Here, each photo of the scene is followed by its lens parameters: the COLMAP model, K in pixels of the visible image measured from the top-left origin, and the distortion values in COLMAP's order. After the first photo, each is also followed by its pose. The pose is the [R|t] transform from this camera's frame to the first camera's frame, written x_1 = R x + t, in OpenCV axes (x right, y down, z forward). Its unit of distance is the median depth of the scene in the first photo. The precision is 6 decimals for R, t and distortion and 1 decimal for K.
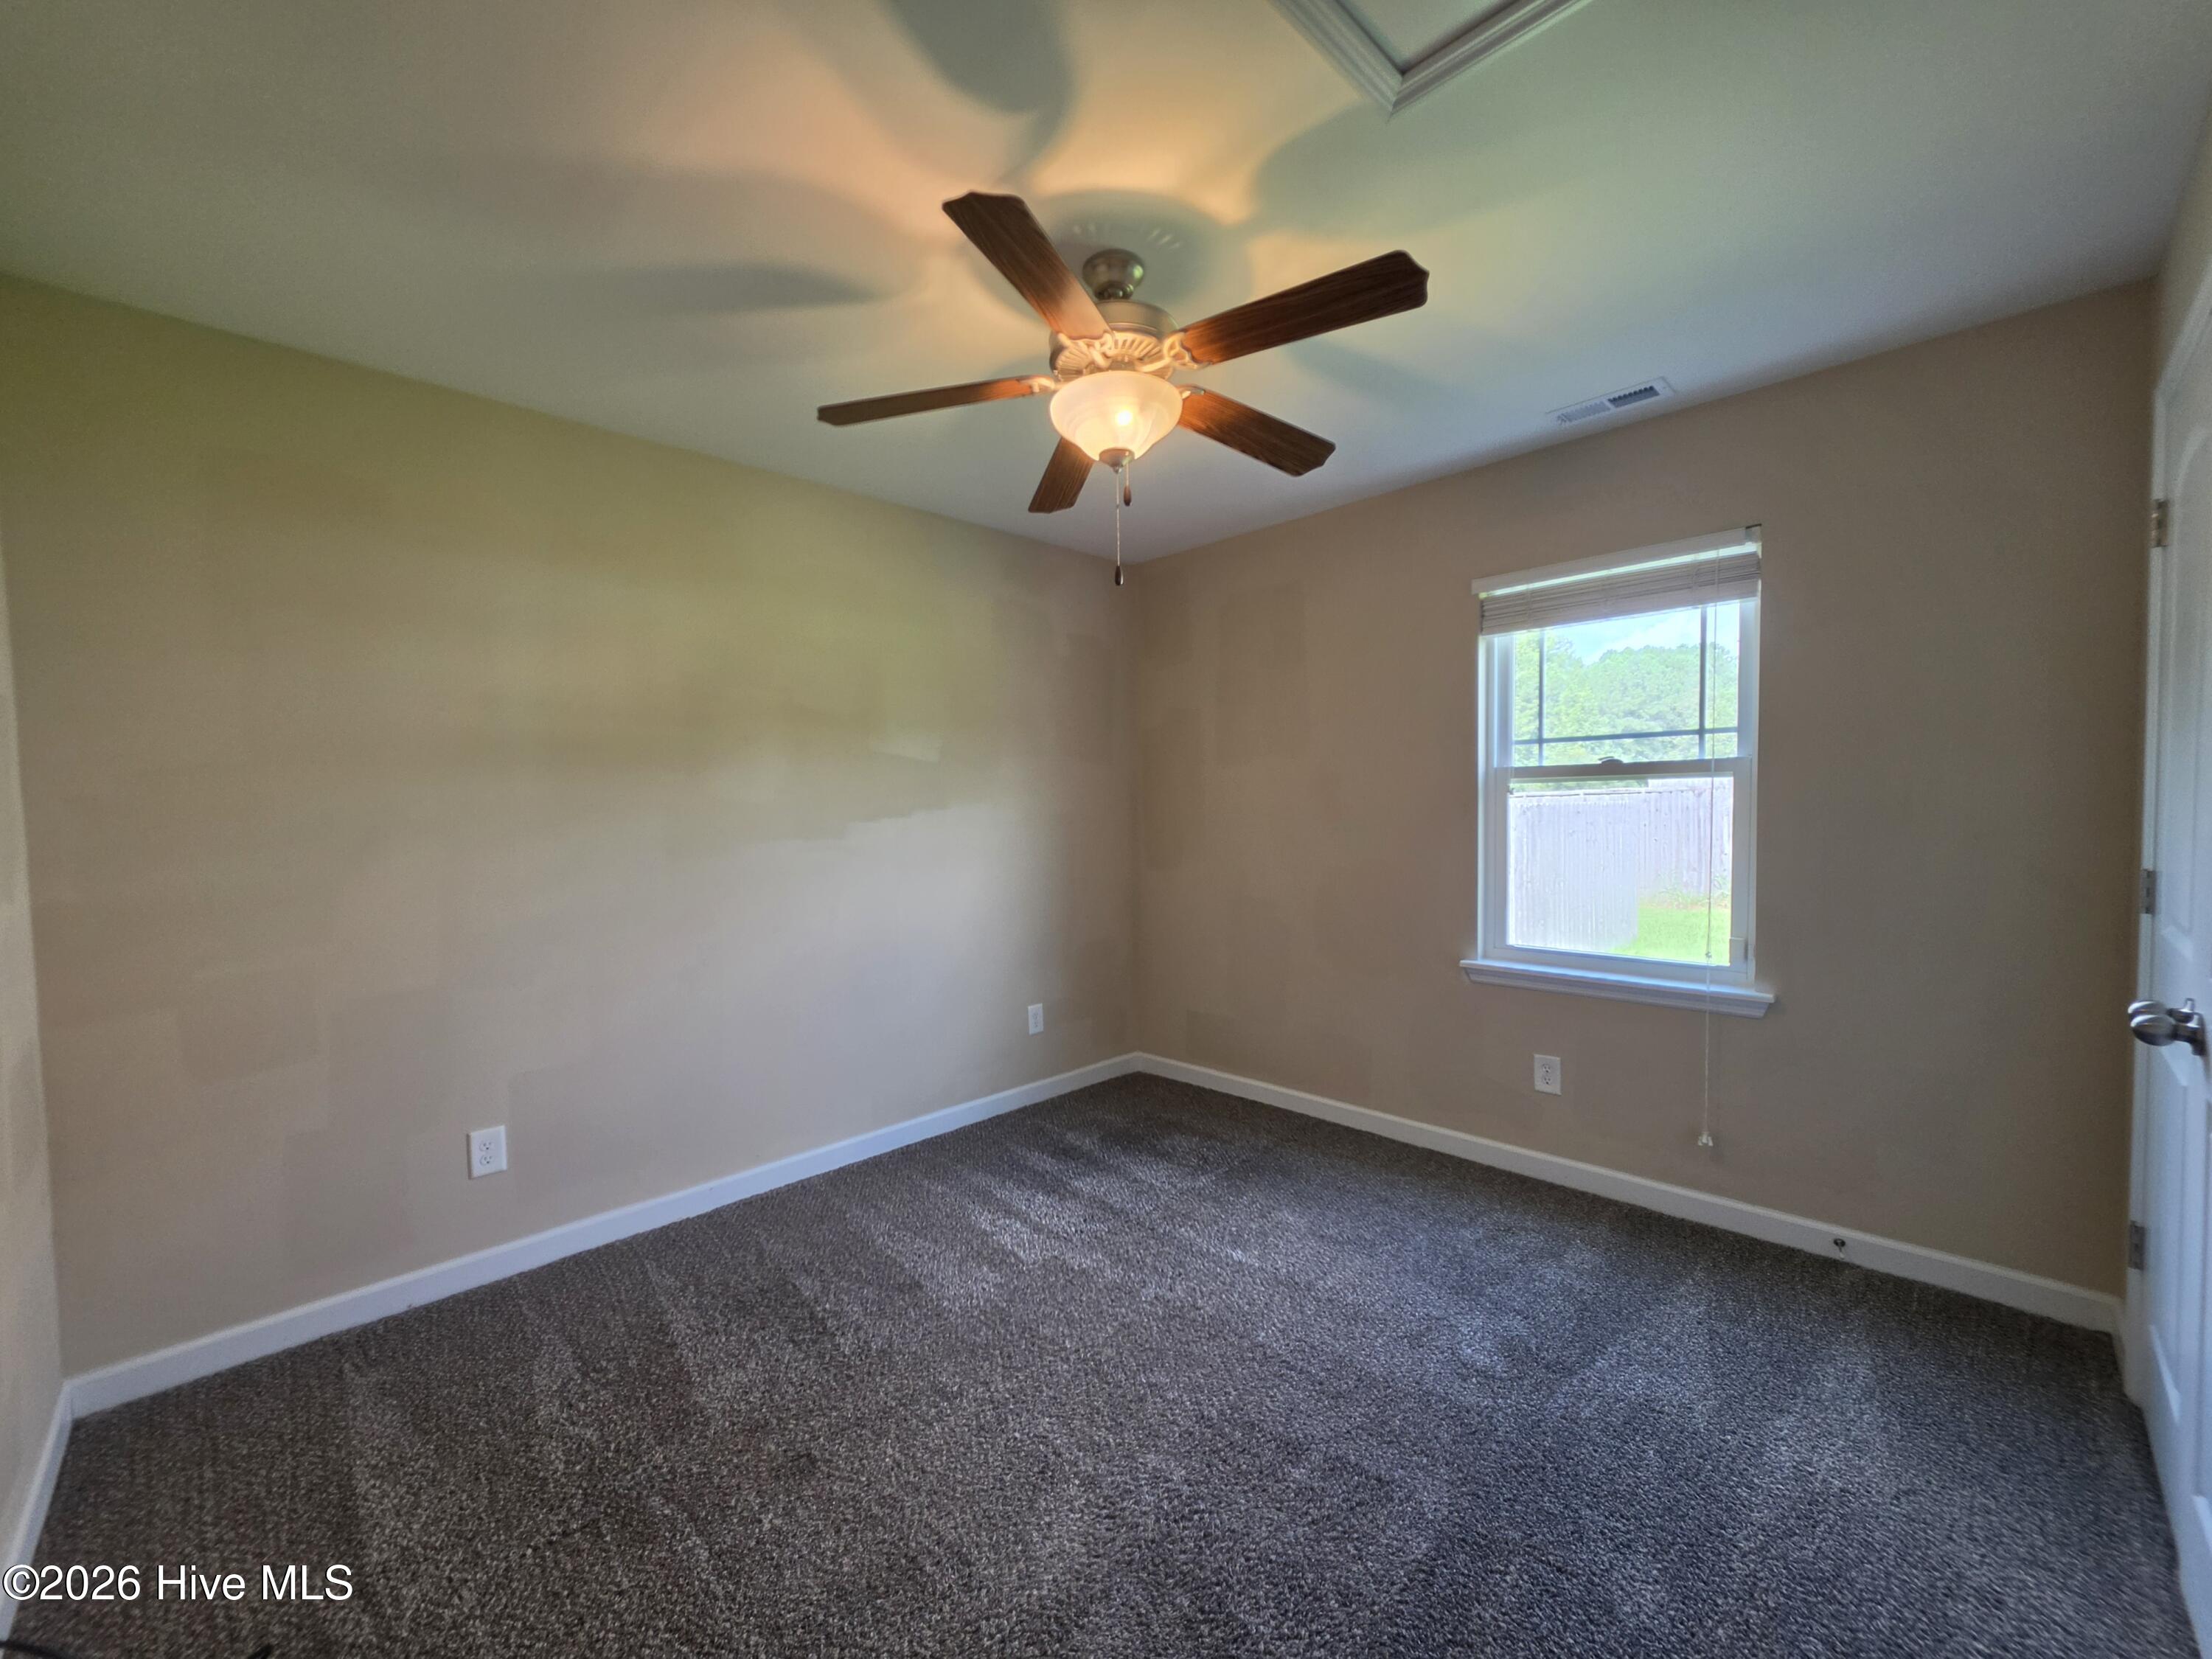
lens RADIAL K [[868.2, 0, 1057.0], [0, 868.2, 841.1], [0, 0, 1]] dist [-0.000272, -0.000179]
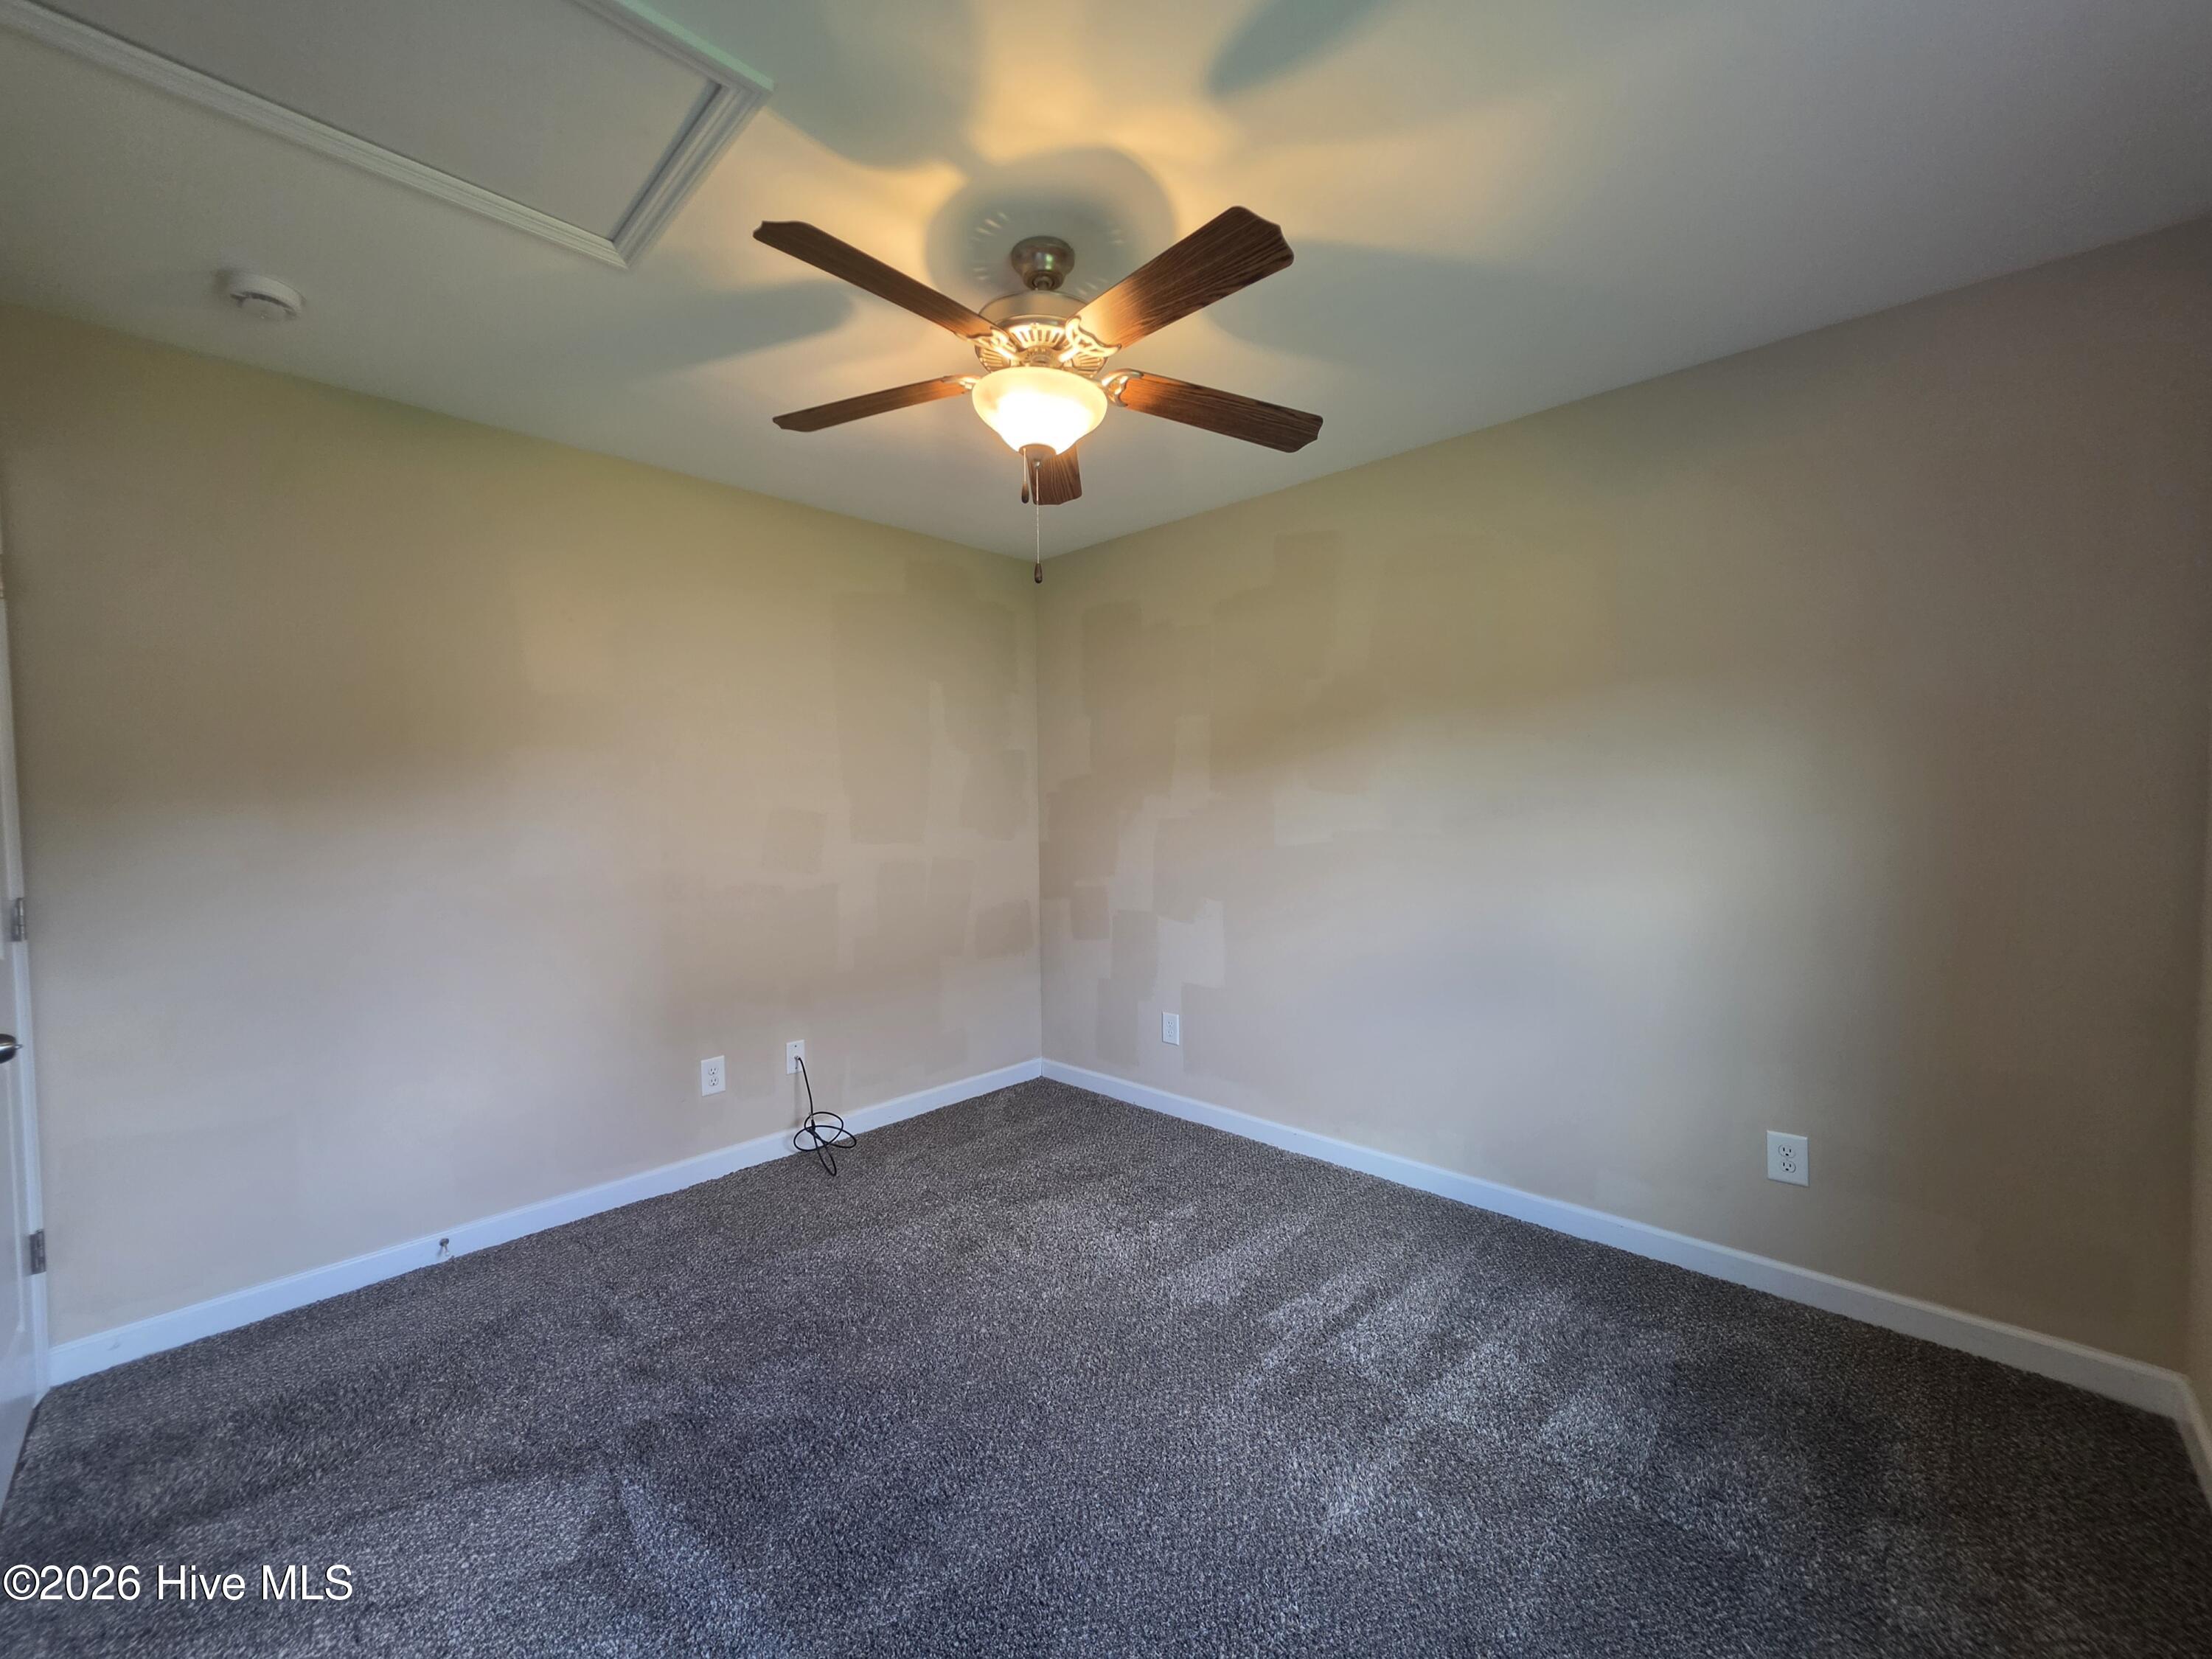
lens RADIAL K [[881.1, 0, 1088.2], [0, 881.1, 841.4], [0, 0, 1]] dist [-0.000765, -0.000033]
pose [[0.064239, 0.062260, -0.995990, 0.769673], [-0.029743, 0.997728, 0.060451, -0.040443], [0.997491, 0.025740, 0.065945, 0.725544]]
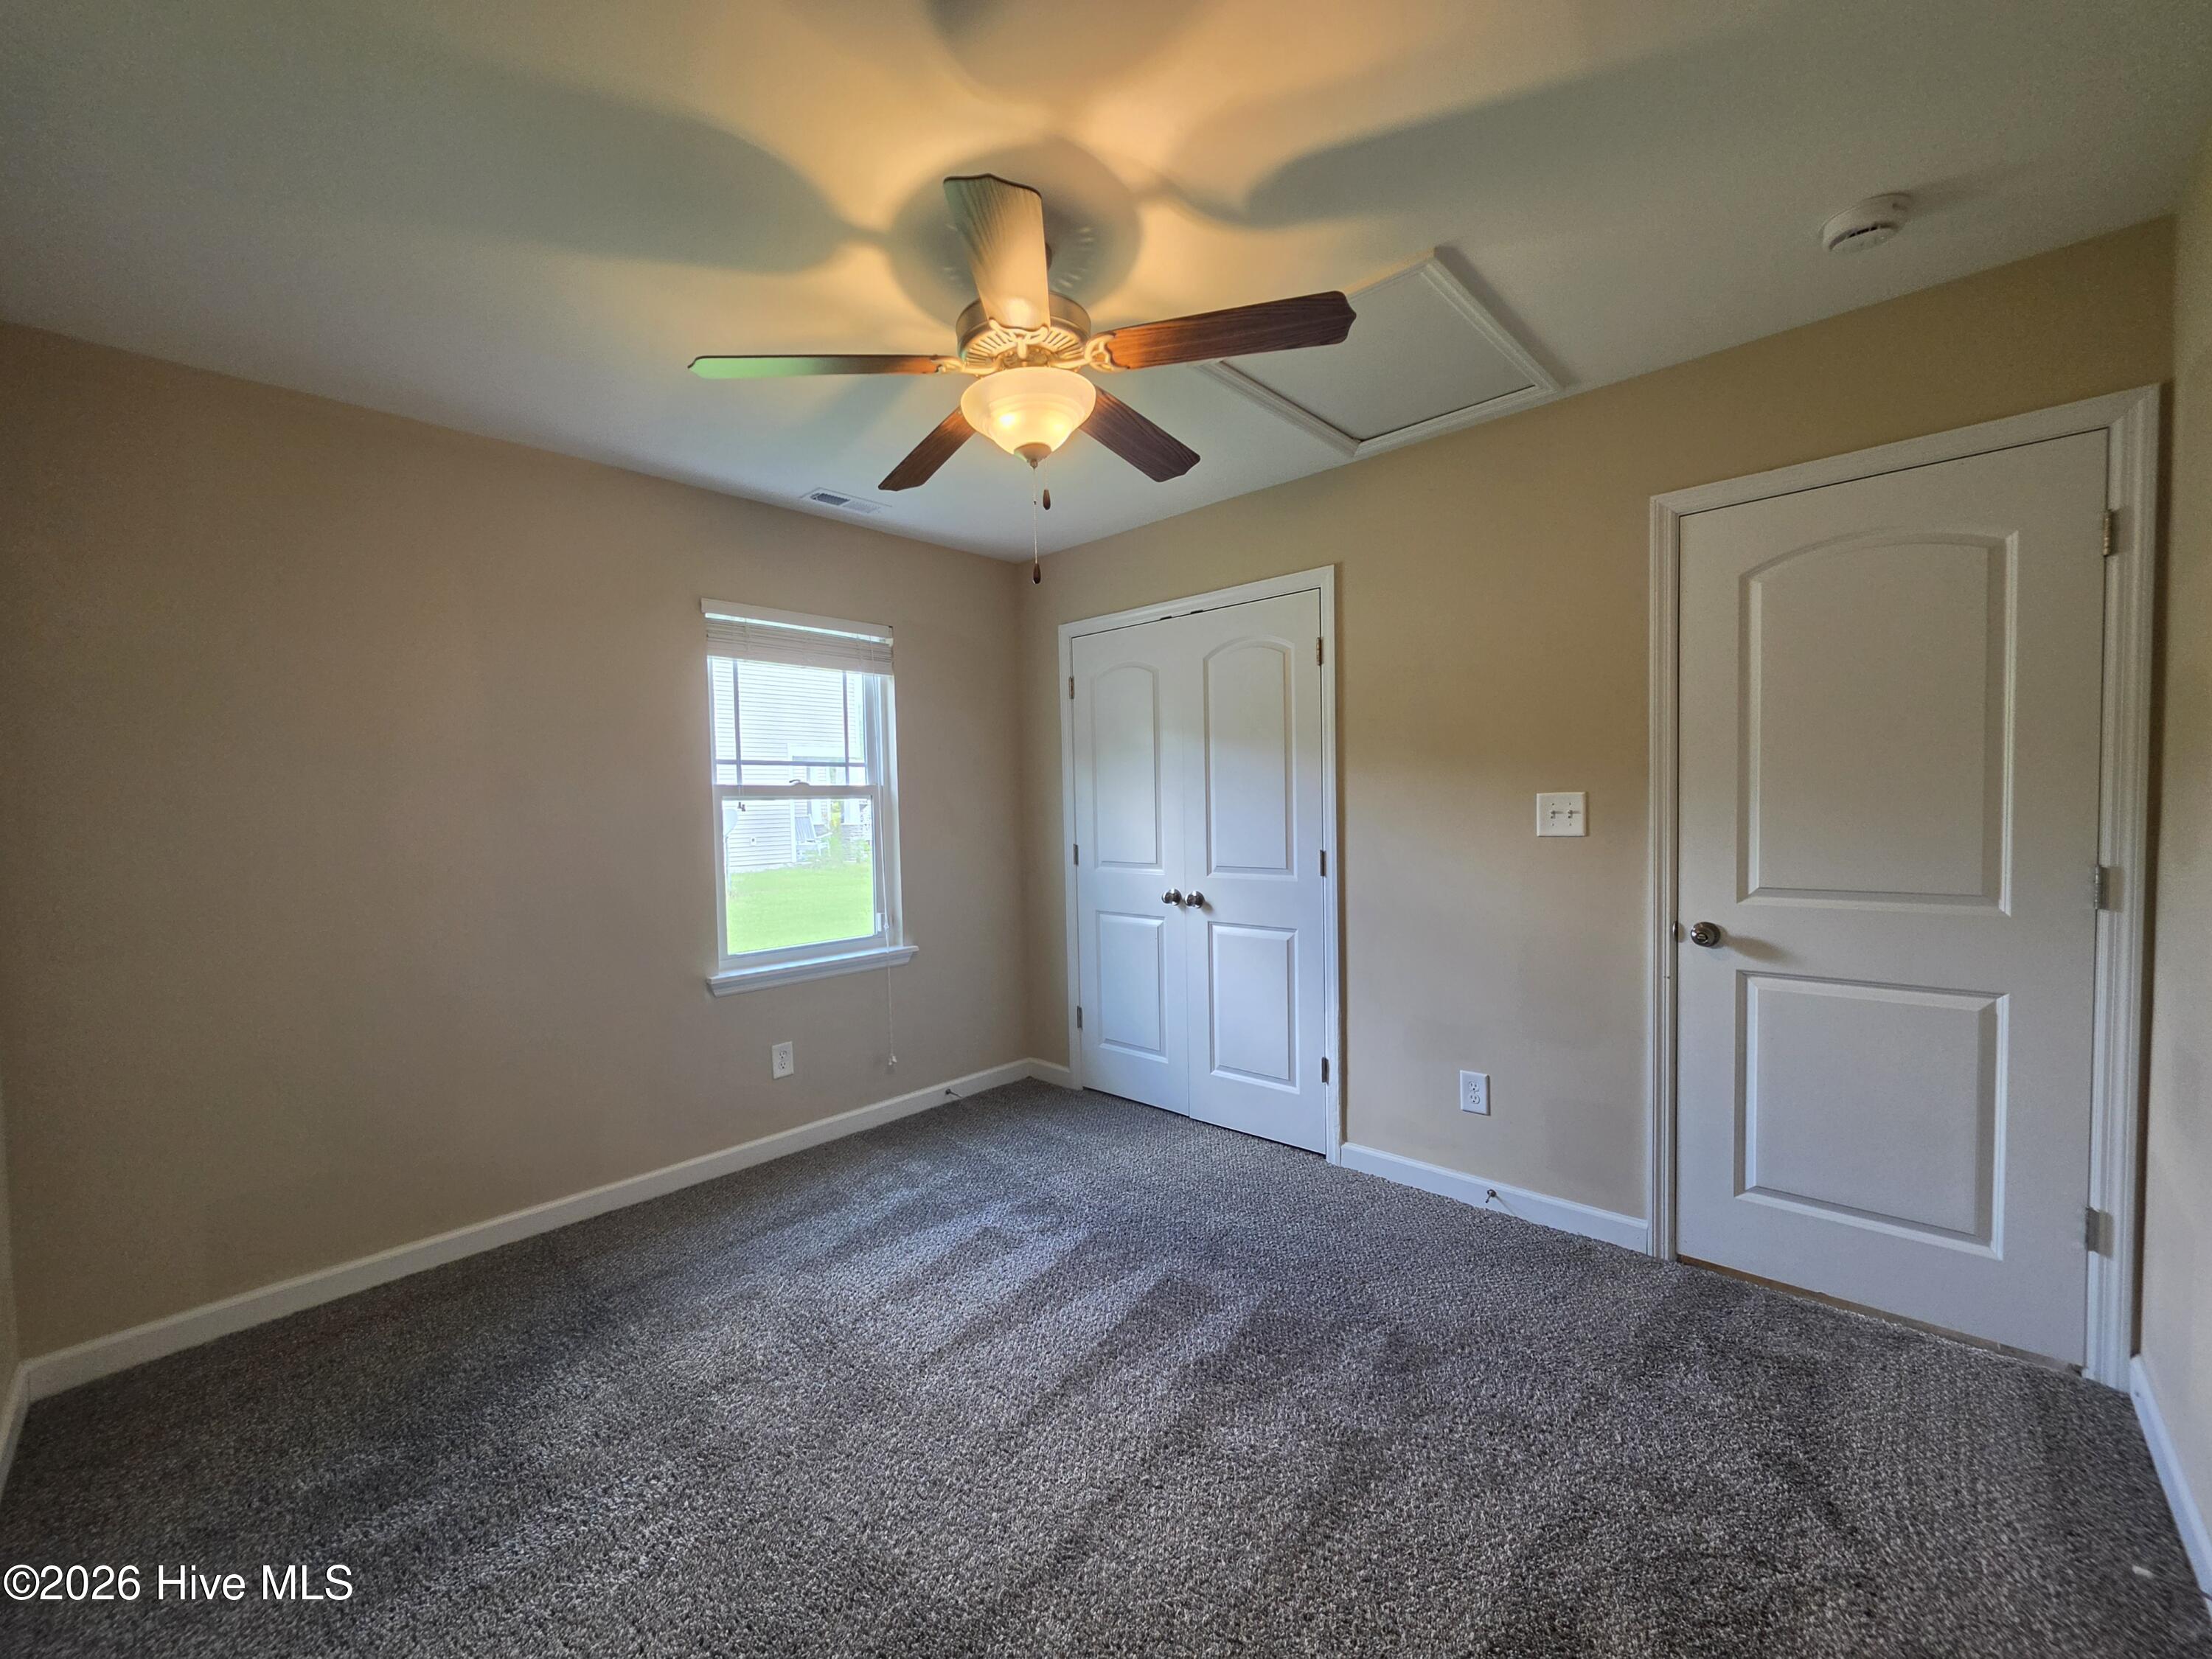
lens RADIAL K [[919.5, 0, 1053.9], [0, 919.5, 839.8], [0, 0, 1]] dist [-0.002344, -0.000549]
pose [[-0.041094, -0.015844, 0.999030, -0.699900], [0.066808, 0.997593, 0.018569, -0.015435], [-0.996919, 0.067506, -0.039937, 0.749923]]
